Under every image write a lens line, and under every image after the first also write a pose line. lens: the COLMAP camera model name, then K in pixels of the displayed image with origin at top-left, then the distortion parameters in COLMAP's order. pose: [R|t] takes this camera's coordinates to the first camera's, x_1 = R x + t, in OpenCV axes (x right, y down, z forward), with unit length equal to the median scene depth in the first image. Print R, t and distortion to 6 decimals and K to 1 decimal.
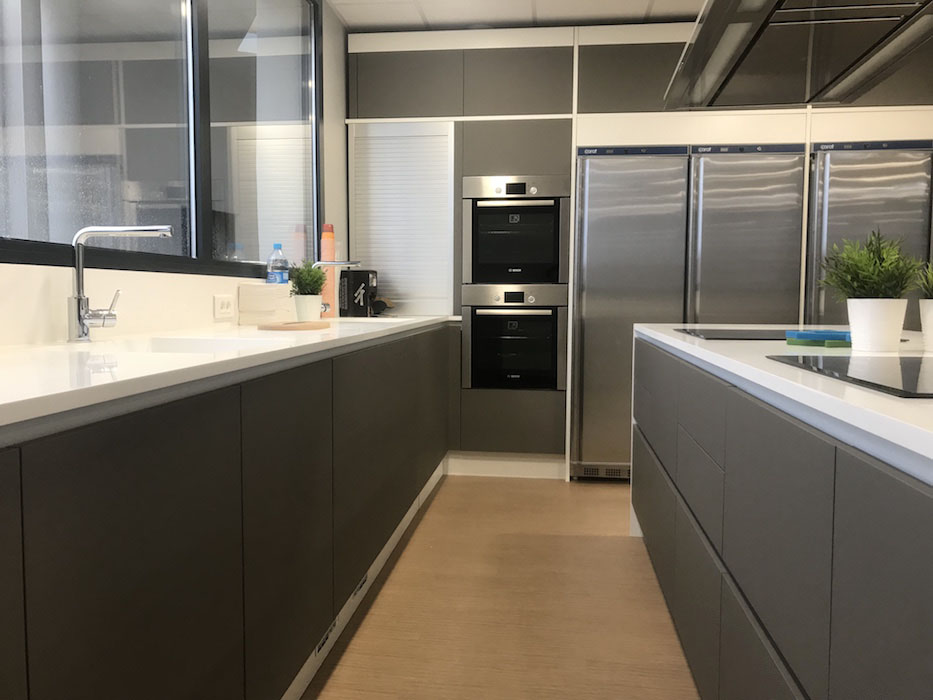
lens RADIAL K [[681.2, 0, 421.6], [0, 681.2, 349.8], [0, 0, 1]] dist [0.006673, -0.005154]
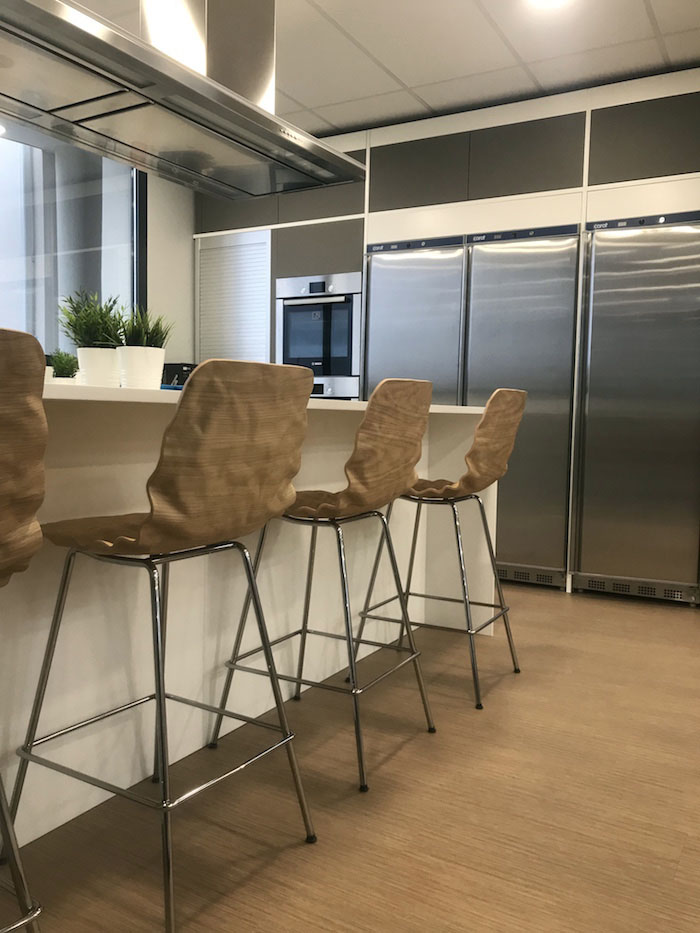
lens RADIAL K [[760.2, 0, 362.8], [0, 760.2, 466.4], [0, 0, 1]] dist [0.006546, -0.000065]
pose [[0.909329, 0.045761, -0.413554, 0.715345], [-0.036756, 0.998883, 0.029710, 0.008947], [0.414451, -0.011816, 0.909995, -0.071983]]
